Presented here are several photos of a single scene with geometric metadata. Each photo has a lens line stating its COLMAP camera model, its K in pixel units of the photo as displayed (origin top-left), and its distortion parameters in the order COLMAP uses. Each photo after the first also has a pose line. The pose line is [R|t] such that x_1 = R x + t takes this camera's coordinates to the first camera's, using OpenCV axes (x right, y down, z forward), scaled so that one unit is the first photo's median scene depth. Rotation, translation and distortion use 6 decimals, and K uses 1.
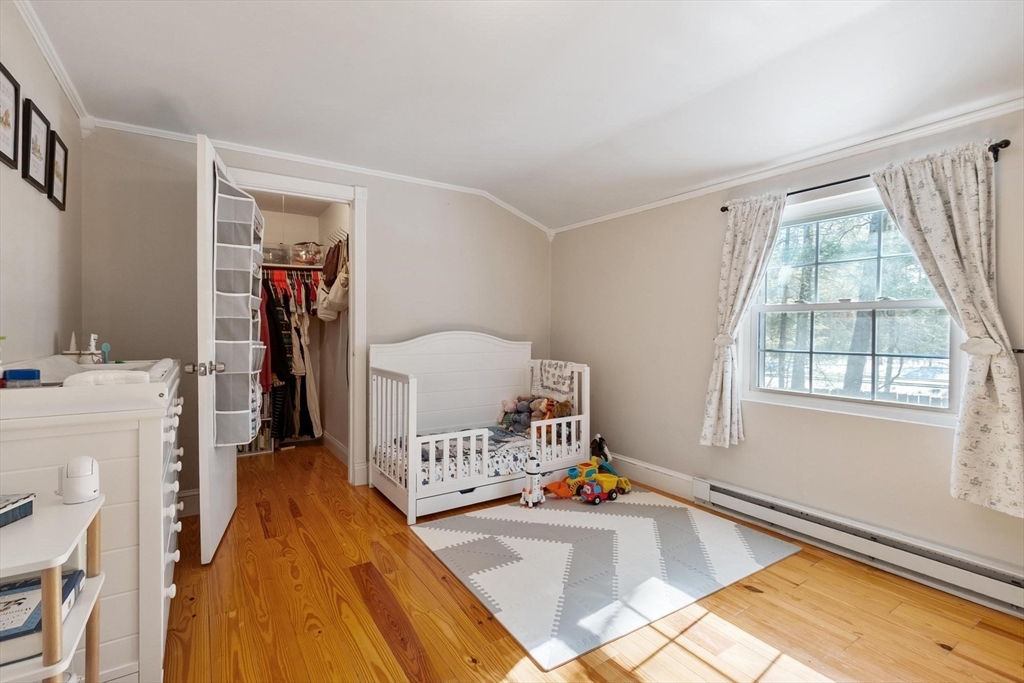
lens RADIAL K [[458.3, 0, 507.5], [0, 458.3, 336.7], [0, 0, 1]] dist [0.000783, 0.000106]
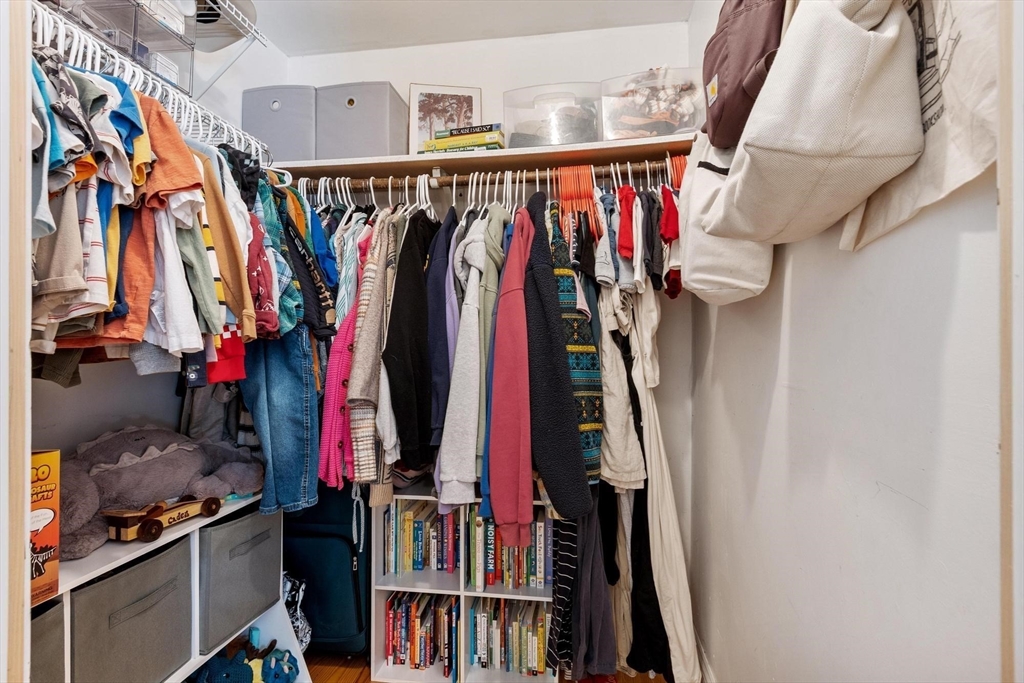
lens RADIAL K [[506.0, 0, 511.4], [0, 506.0, 345.5], [0, 0, 1]] dist [0.001581, -0.000592]
pose [[0.740606, -0.006155, -0.671911, -0.282788], [-0.000837, 0.999949, -0.010082, -0.007851], [0.671939, 0.008029, 0.740563, 0.696617]]
